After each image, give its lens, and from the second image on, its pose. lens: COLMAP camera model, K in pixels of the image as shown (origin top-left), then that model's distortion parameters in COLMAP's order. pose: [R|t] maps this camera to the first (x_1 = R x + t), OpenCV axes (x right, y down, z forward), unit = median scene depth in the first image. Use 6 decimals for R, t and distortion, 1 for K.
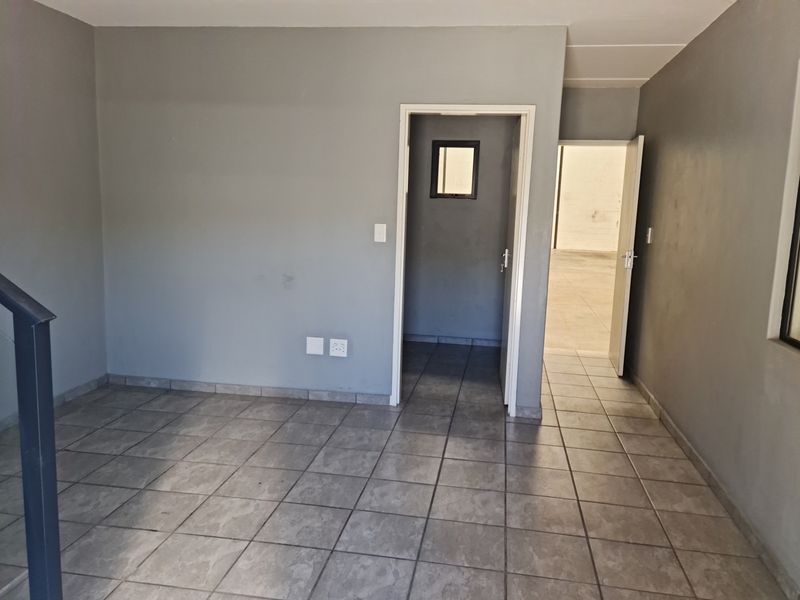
lens RADIAL K [[636.7, 0, 397.0], [0, 636.7, 299.0], [0, 0, 1]] dist [0.079829, -0.009413]
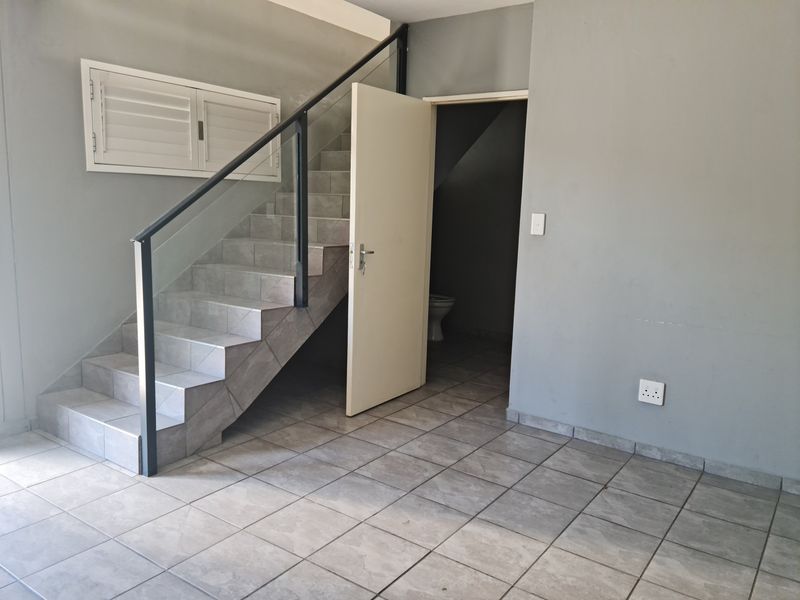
lens RADIAL K [[636.7, 0, 398.9], [0, 636.7, 299.6], [0, 0, 1]] dist [0.079829, -0.009413]
pose [[-0.447281, 0.092466, -0.889601, 0.323612], [-0.177319, 0.965730, 0.189533, -0.113315], [0.876640, 0.242518, -0.415557, 0.937438]]
